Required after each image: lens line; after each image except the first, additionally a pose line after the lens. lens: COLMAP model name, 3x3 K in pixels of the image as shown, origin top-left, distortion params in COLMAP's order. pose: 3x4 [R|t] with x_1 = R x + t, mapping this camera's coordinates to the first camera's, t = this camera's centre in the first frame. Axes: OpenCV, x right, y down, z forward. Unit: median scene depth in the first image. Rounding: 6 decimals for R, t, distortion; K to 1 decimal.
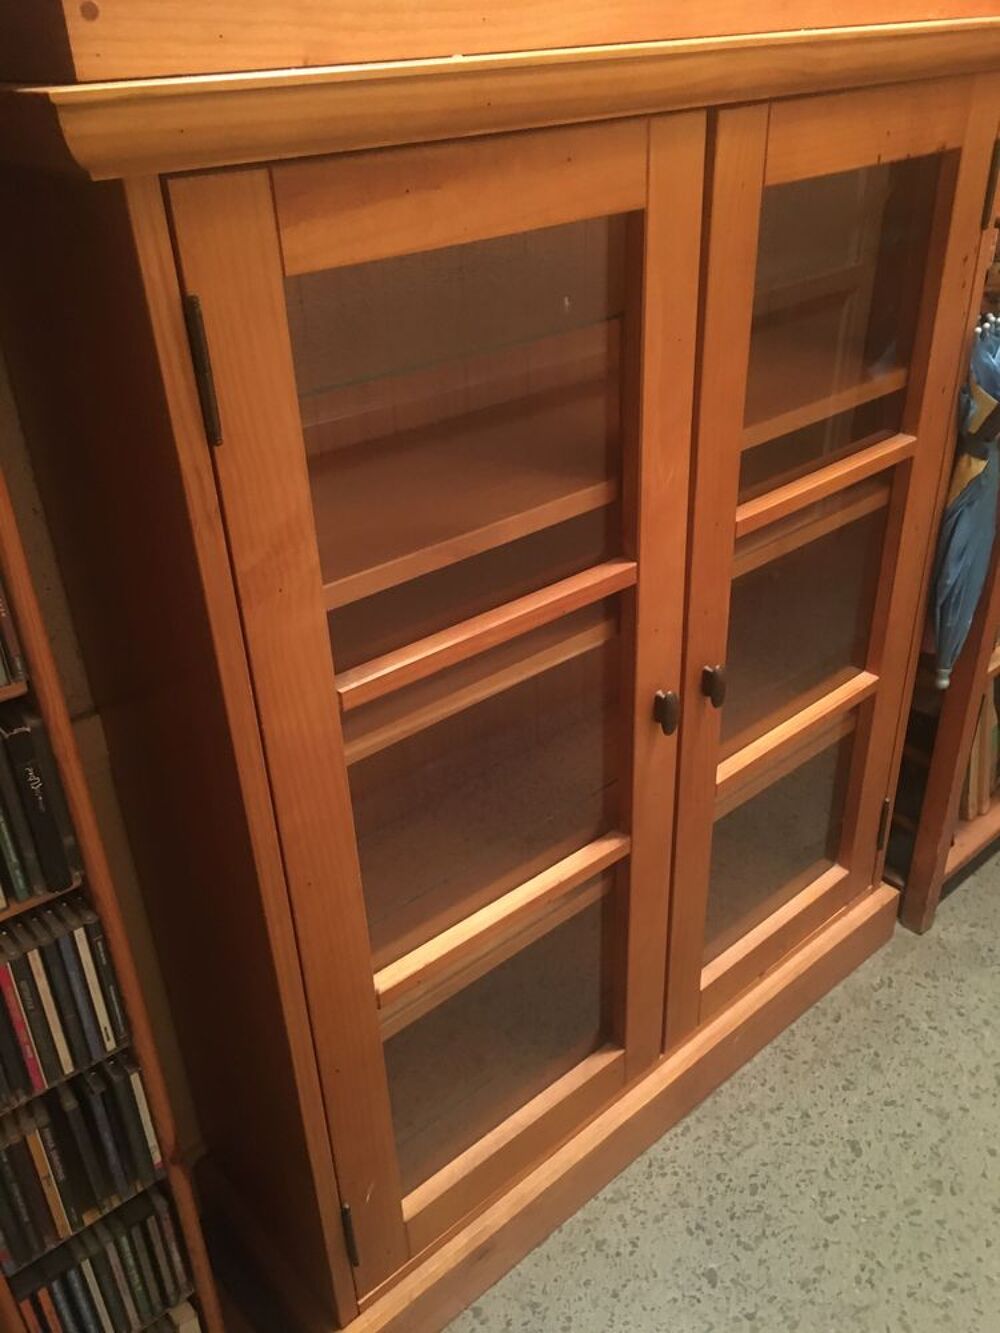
lens RADIAL K [[1128.2, 0, 496.3], [0, 1128.2, 668.7], [0, 0, 1]] dist [0.044847, -0.039155]
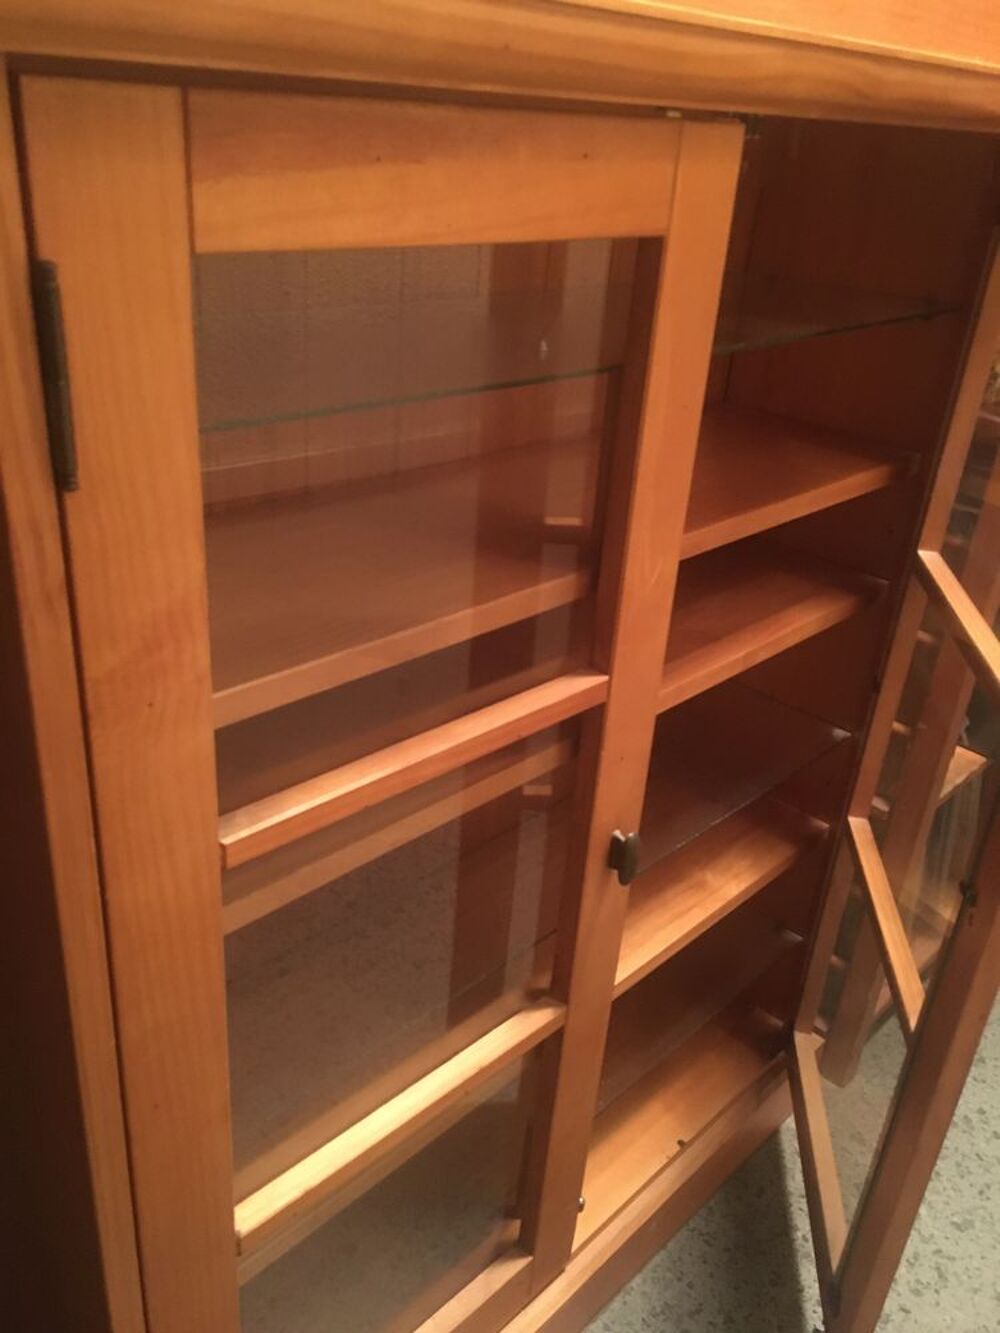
lens RADIAL K [[1128.2, 0, 504.8], [0, 1128.2, 666.2], [0, 0, 1]] dist [0.044847, -0.039155]
pose [[0.989598, 0.061326, 0.130133, -0.052472], [-0.053245, 0.996483, -0.064700, -0.045258], [-0.133644, 0.057098, 0.989383, 0.220234]]
